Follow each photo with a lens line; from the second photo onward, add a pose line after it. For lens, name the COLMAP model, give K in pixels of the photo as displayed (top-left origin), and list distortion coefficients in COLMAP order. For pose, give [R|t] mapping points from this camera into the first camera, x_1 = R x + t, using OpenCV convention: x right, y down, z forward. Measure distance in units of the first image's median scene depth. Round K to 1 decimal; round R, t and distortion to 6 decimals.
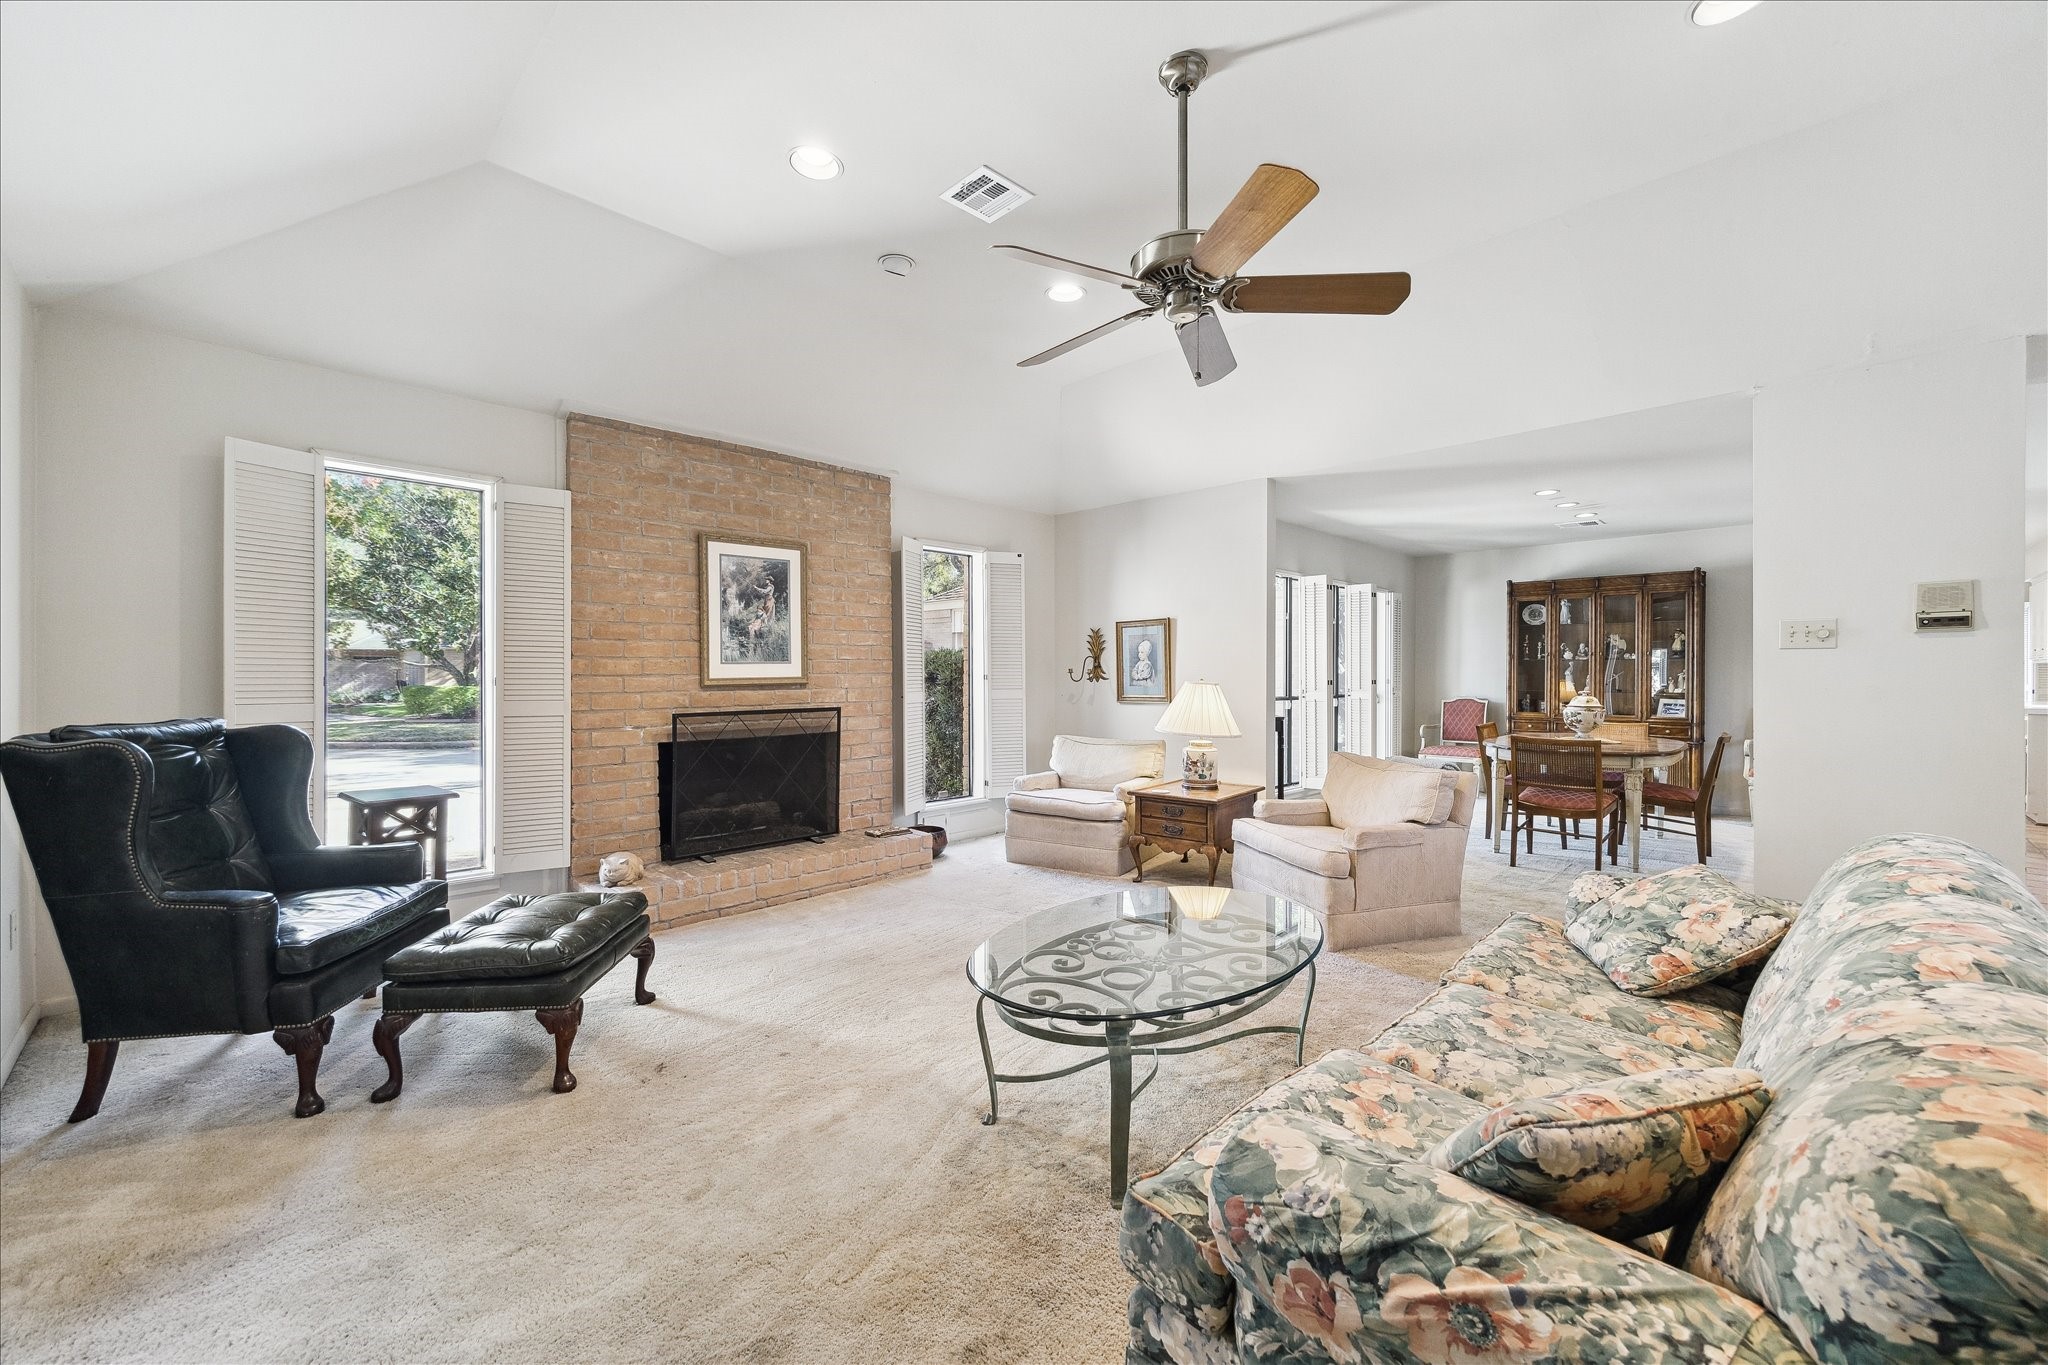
lens RADIAL K [[805.3, 0, 1021.5], [0, 805.3, 674.9], [0, 0, 1]] dist [0.003185, 0.000123]
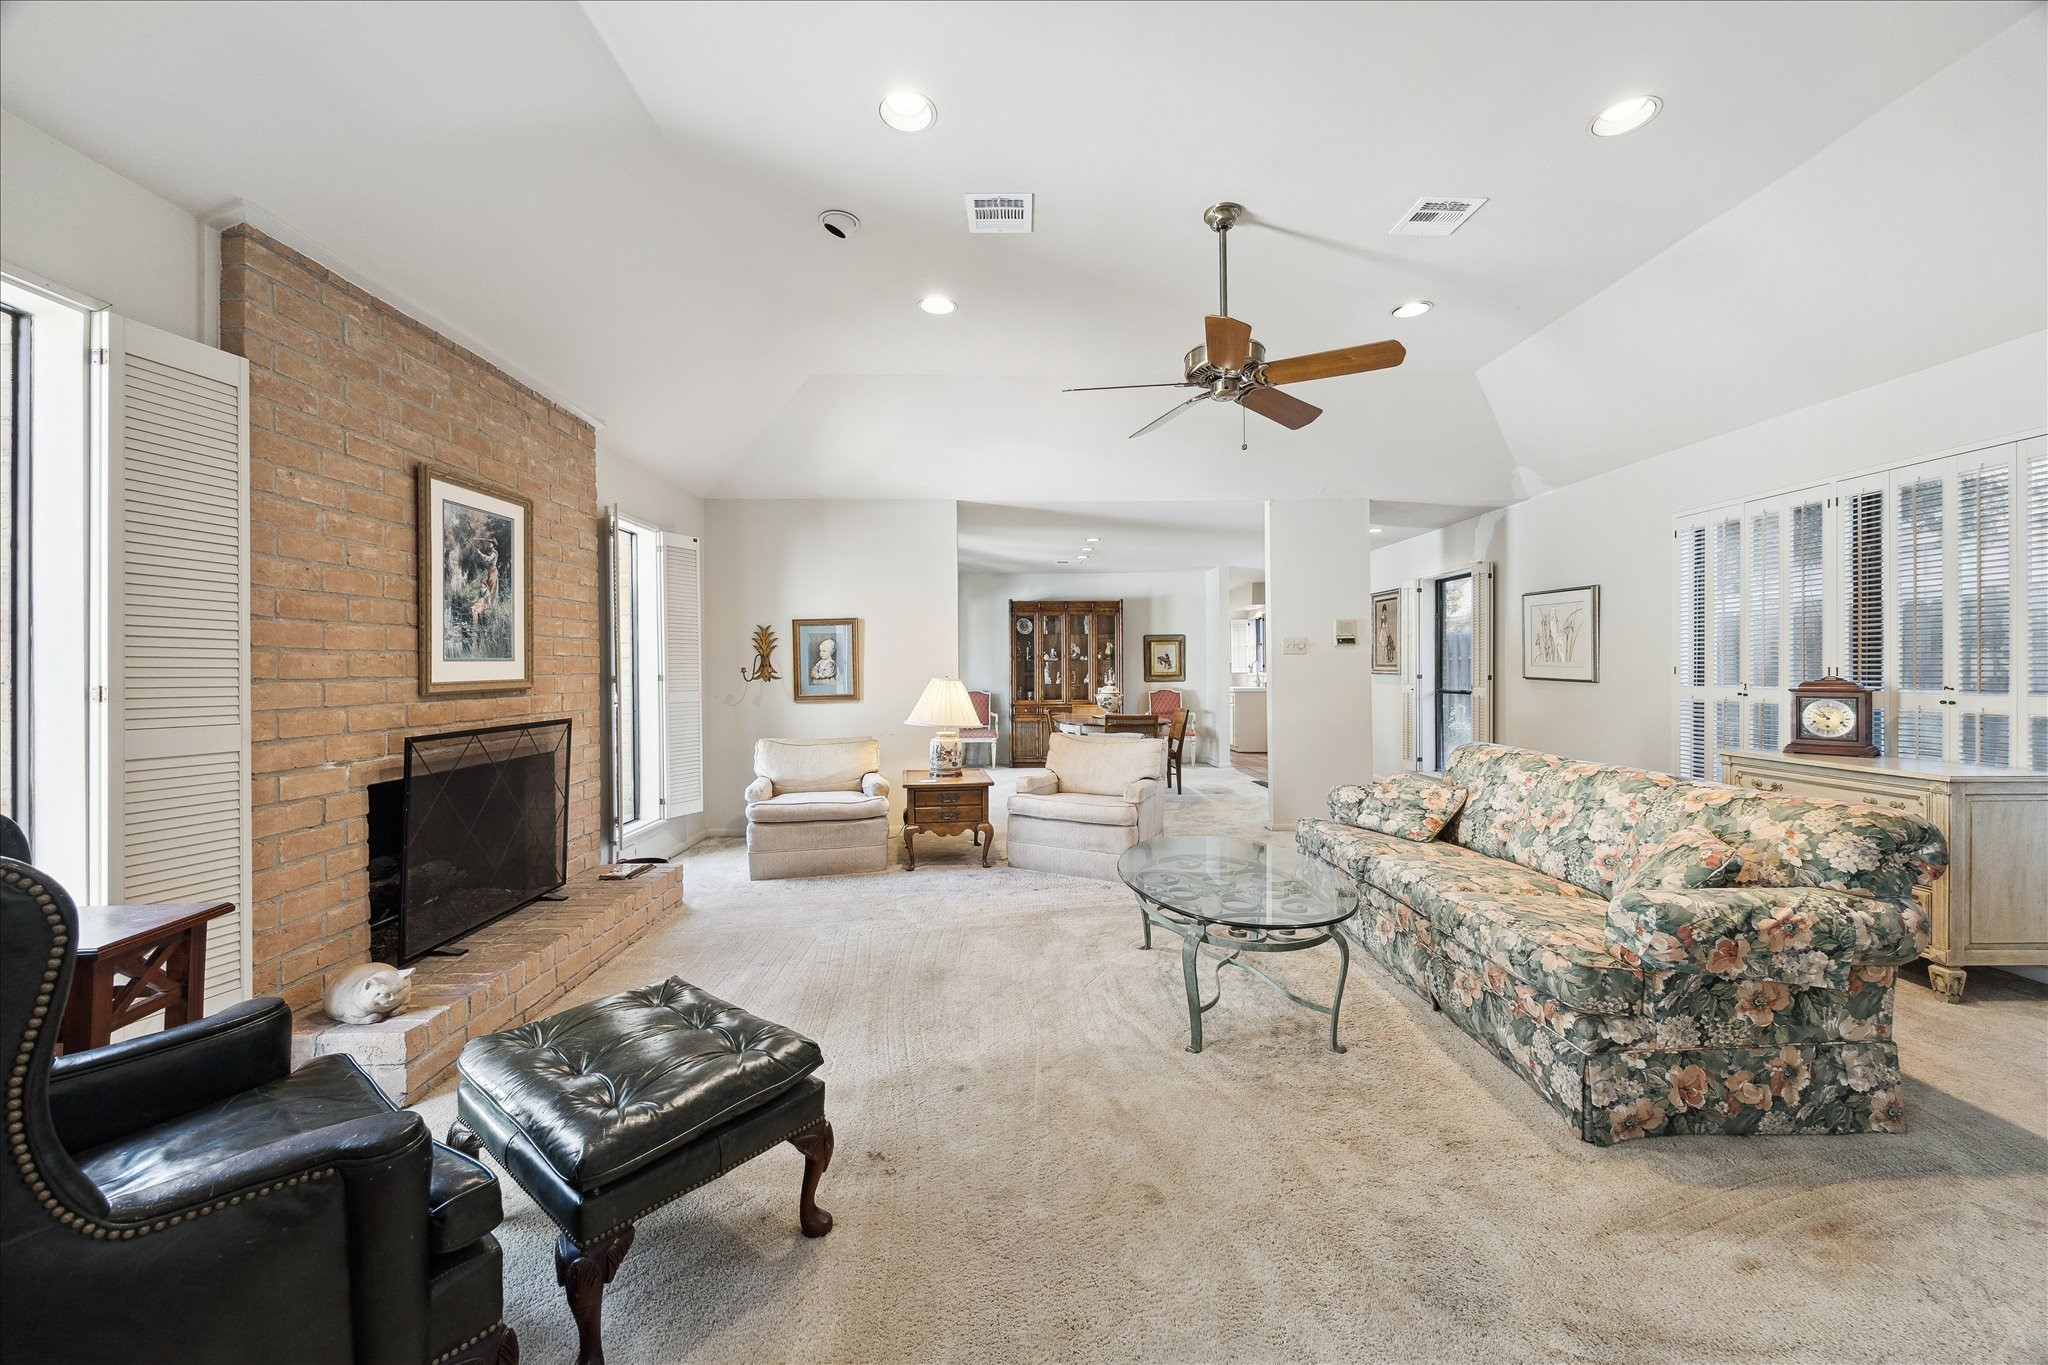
lens RADIAL K [[791.1, 0, 1018.5], [0, 791.1, 663.7], [0, 0, 1]] dist [-0.002177, -0.000292]
pose [[0.687215, 0.000530, 0.726454, -0.513170], [0.009651, 0.999905, -0.009859, -0.000310], [-0.726390, 0.013786, 0.687144, 0.188525]]
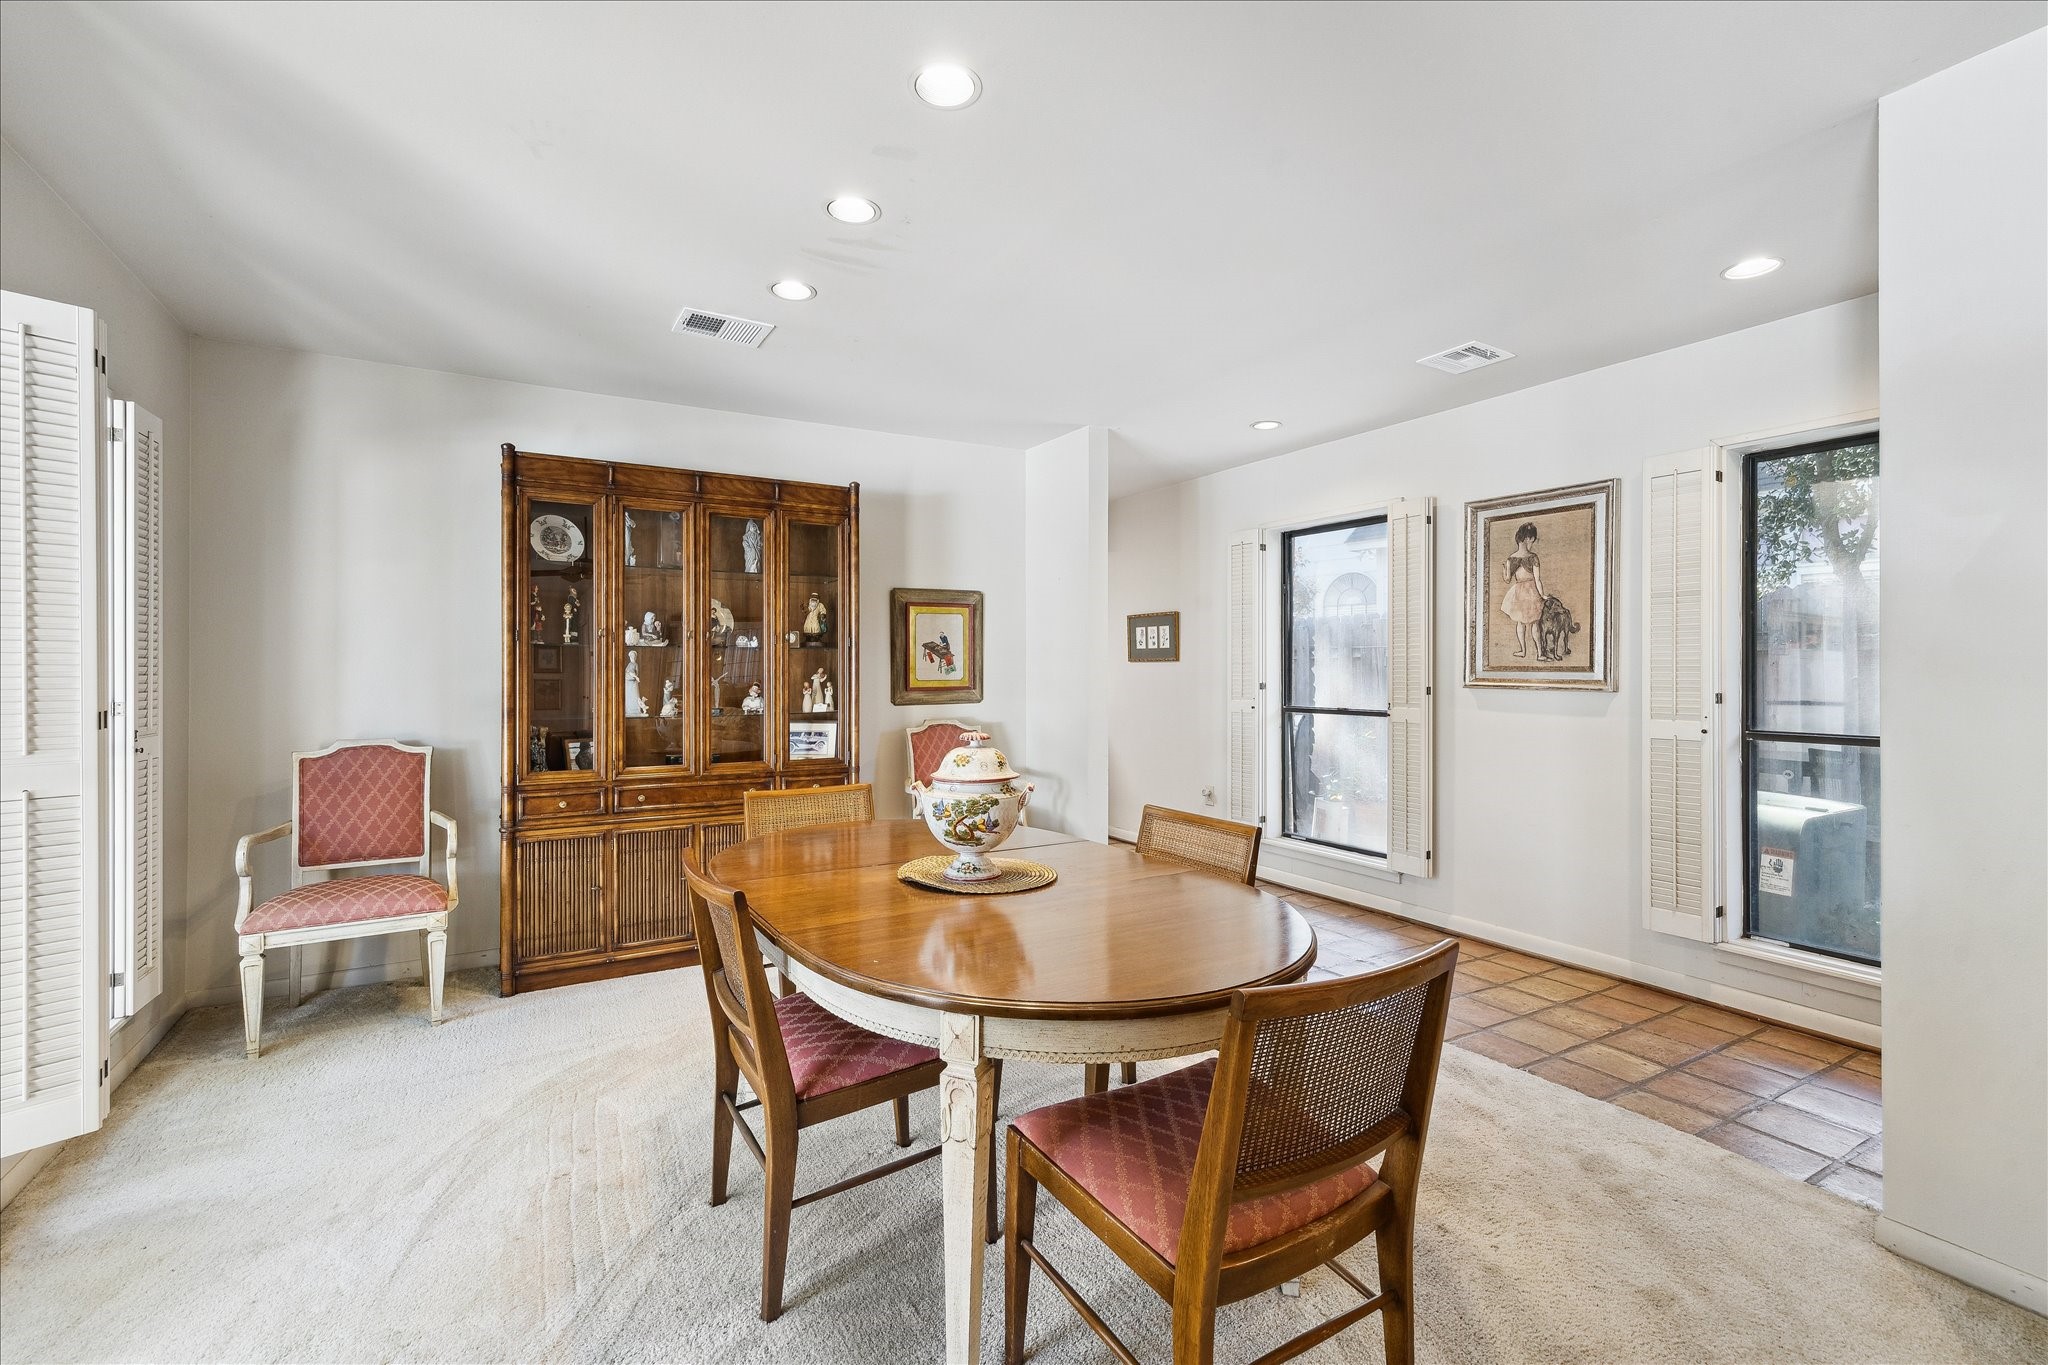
lens RADIAL K [[904.9, 0, 1028.7], [0, 904.9, 664.6], [0, 0, 1]] dist [-0.000588, -0.000133]
pose [[0.242552, 0.002643, 0.970135, 0.382270], [0.004473, 0.999983, -0.003842, -0.008455], [-0.970128, 0.005272, 0.242536, 1.051750]]
